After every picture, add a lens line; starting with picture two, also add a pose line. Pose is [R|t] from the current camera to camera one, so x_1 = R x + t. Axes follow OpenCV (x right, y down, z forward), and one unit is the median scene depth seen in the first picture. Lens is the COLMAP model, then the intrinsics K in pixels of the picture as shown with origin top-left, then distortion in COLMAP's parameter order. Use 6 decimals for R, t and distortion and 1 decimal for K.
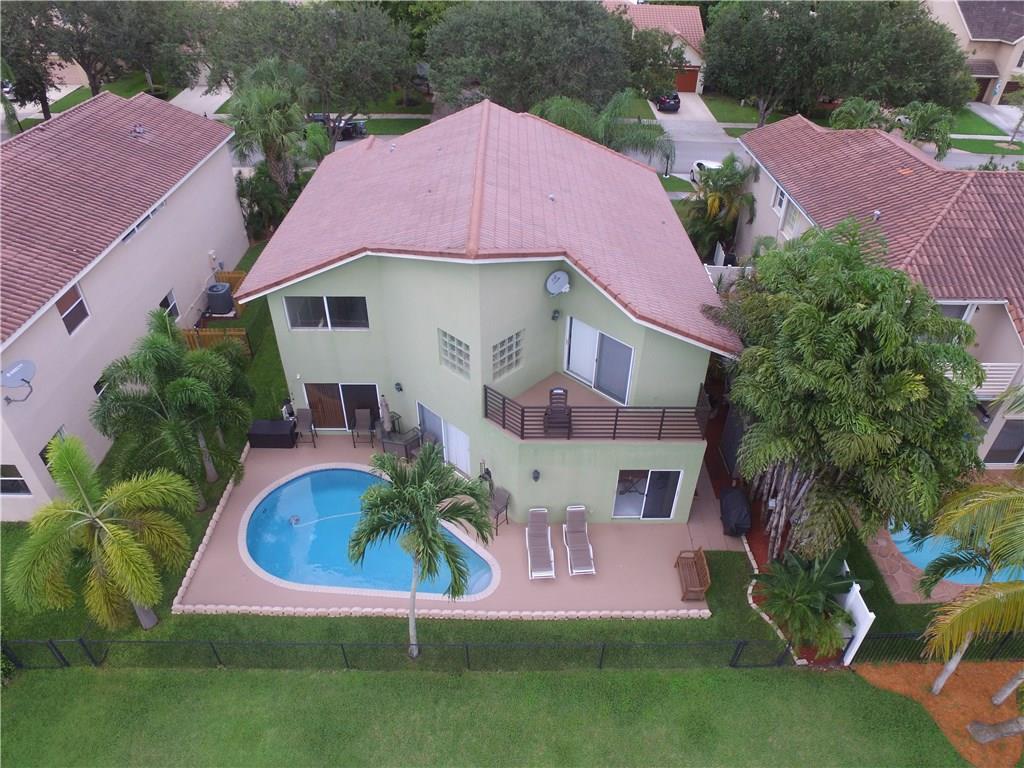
lens RADIAL K [[682.3, 0, 512.0], [0, 682.3, 384.0], [0, 0, 1]] dist [-0.128500, -0.000529]
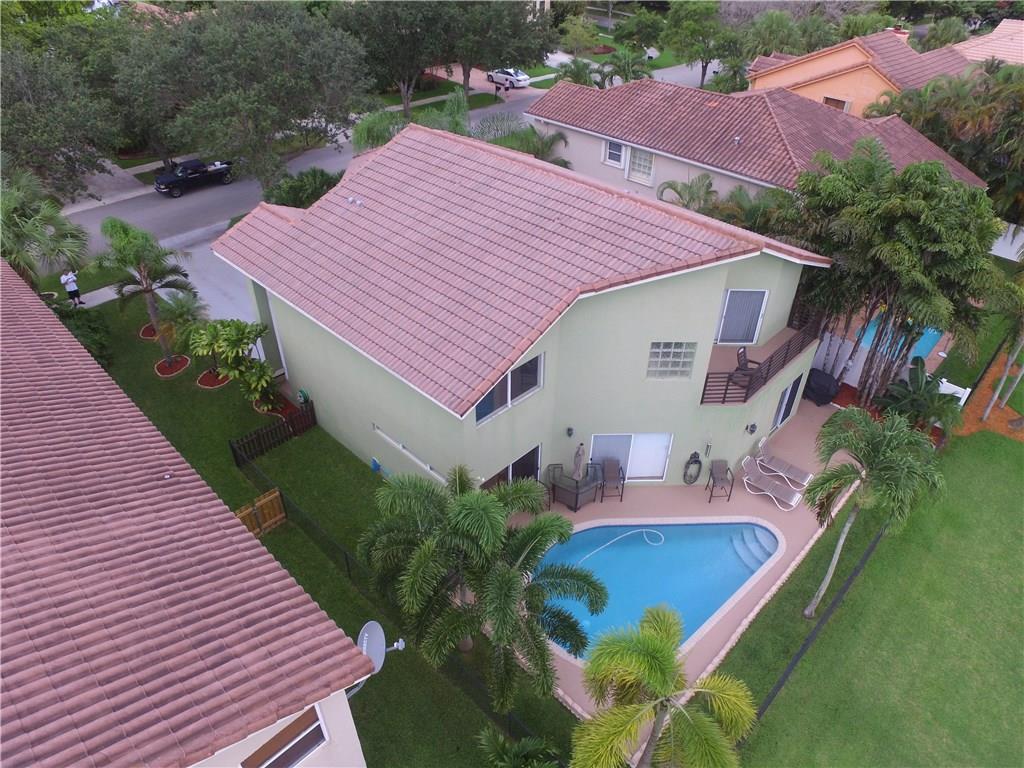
lens RADIAL K [[682.3, 0, 512.0], [0, 682.3, 384.0], [0, 0, 1]] dist [-0.128500, -0.000529]
pose [[0.708385, -0.428264, 0.561052, -0.829255], [0.428675, 0.892538, 0.140050, -0.252518], [-0.560739, 0.141300, 0.815847, 0.320486]]
